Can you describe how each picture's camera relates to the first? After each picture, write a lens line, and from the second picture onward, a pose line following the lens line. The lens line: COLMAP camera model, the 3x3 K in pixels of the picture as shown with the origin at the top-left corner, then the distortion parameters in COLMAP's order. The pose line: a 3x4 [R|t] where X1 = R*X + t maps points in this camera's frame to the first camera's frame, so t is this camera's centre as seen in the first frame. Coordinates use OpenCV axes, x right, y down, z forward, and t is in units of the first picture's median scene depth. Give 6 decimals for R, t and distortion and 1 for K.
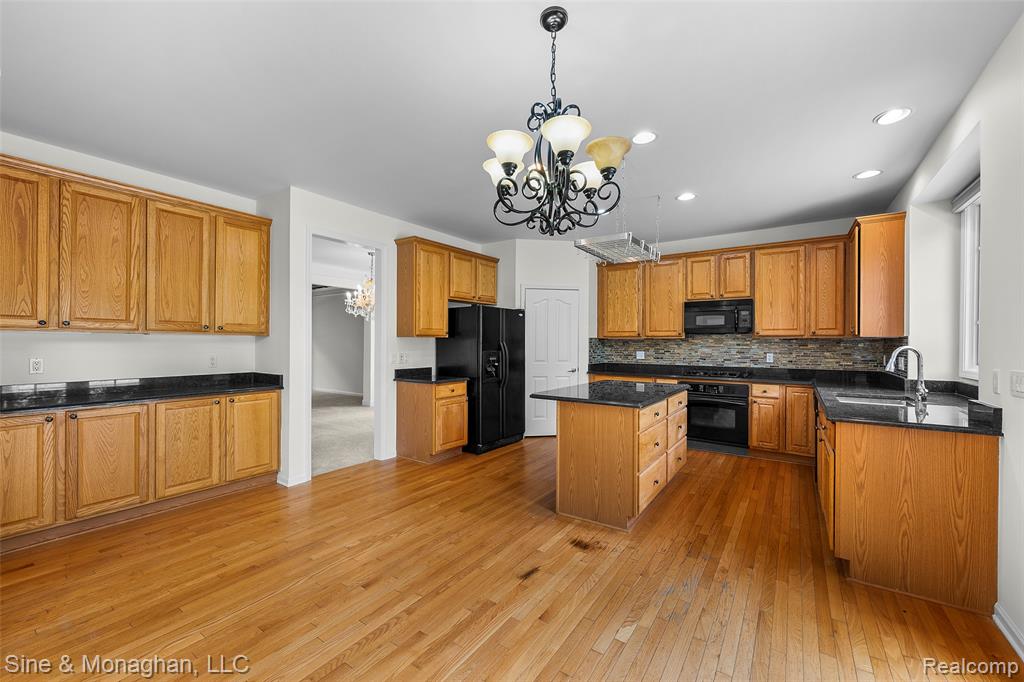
lens RADIAL K [[406.0, 0, 512.0], [0, 406.0, 341.0], [0, 0, 1]] dist [-0.000136, -0.000025]
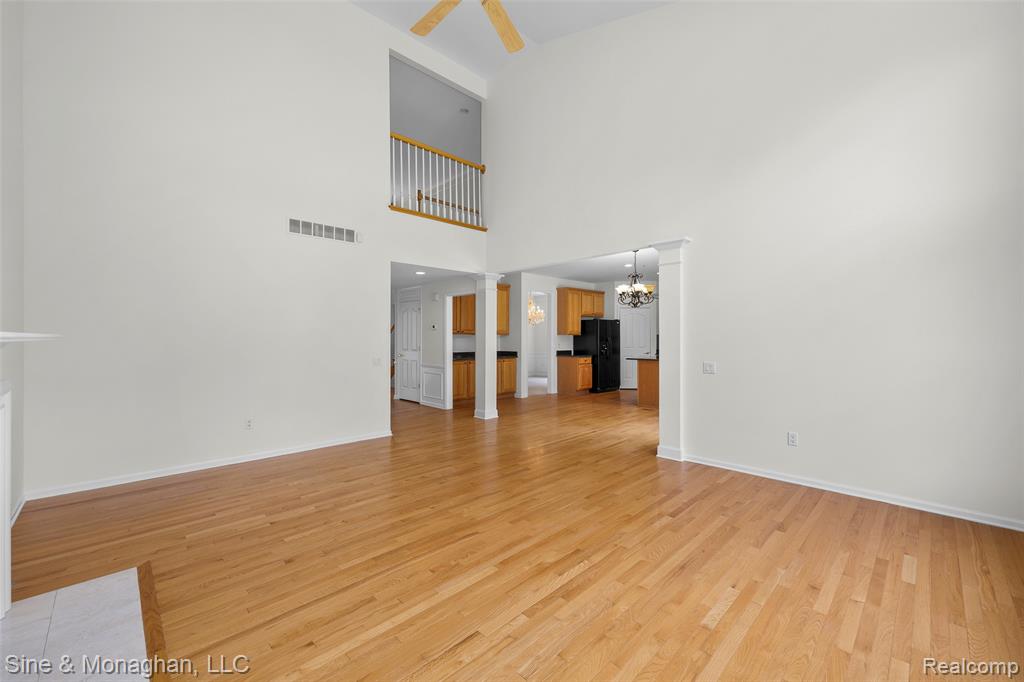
lens RADIAL K [[408.0, 0, 514.6], [0, 408.0, 337.8], [0, 0, 1]] dist [0.000777, 0.000006]
pose [[0.982416, -0.001839, -0.186698, -0.110779], [0.002549, 0.999990, 0.003561, -0.003645], [0.186690, -0.003975, 0.982411, -1.091615]]
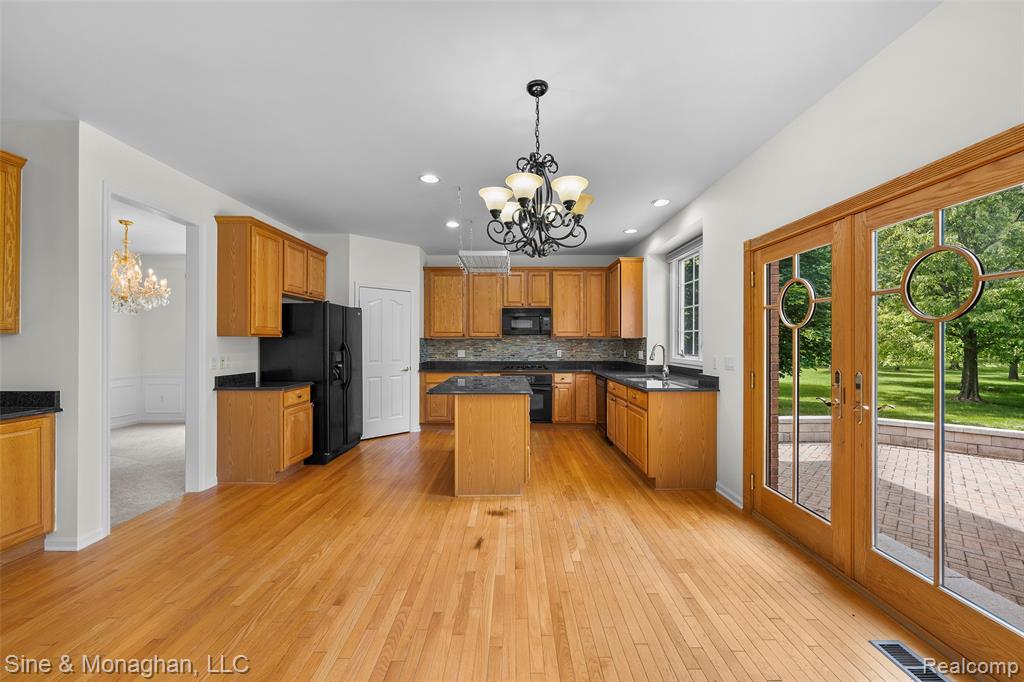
lens RADIAL K [[406.5, 0, 512.0], [0, 406.5, 341.0], [0, 0, 1]] dist [-0.002953, -0.000217]
pose [[0.822384, -0.001893, 0.568930, -0.263587], [0.000917, 0.999998, 0.002002, -0.001764], [-0.568933, -0.001125, 0.822383, 0.000818]]
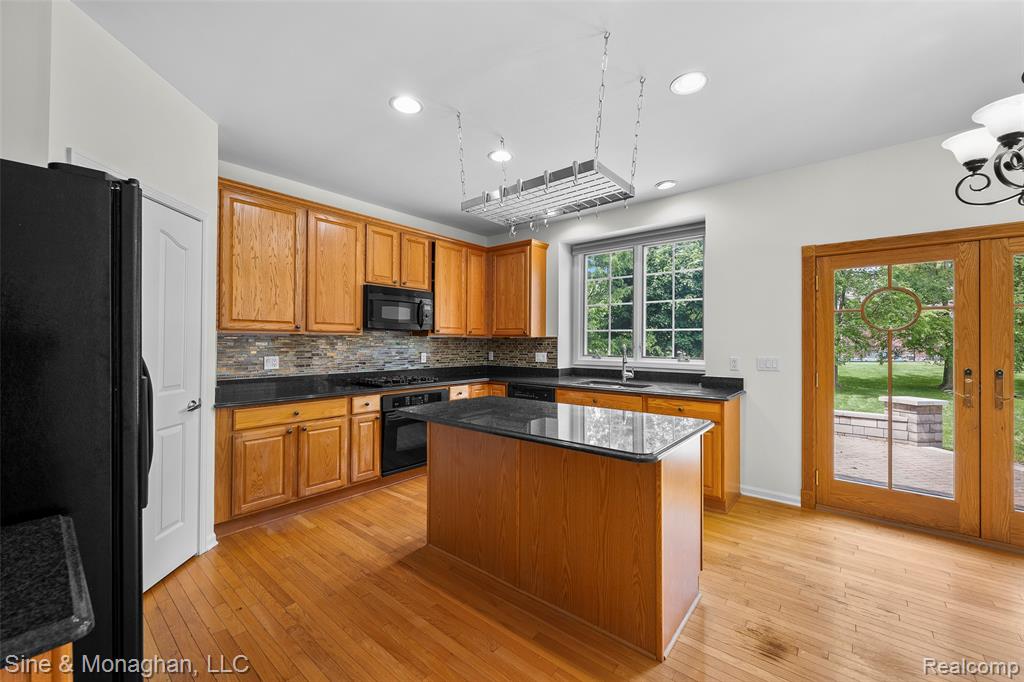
lens RADIAL K [[408.0, 0, 514.6], [0, 408.0, 337.8], [0, 0, 1]] dist [0.000777, 0.000006]
pose [[0.089182, 0.007502, 0.995987, -0.302180], [-0.007648, 0.999947, -0.006848, 0.000641], [-0.995986, -0.007007, 0.089235, 0.770274]]
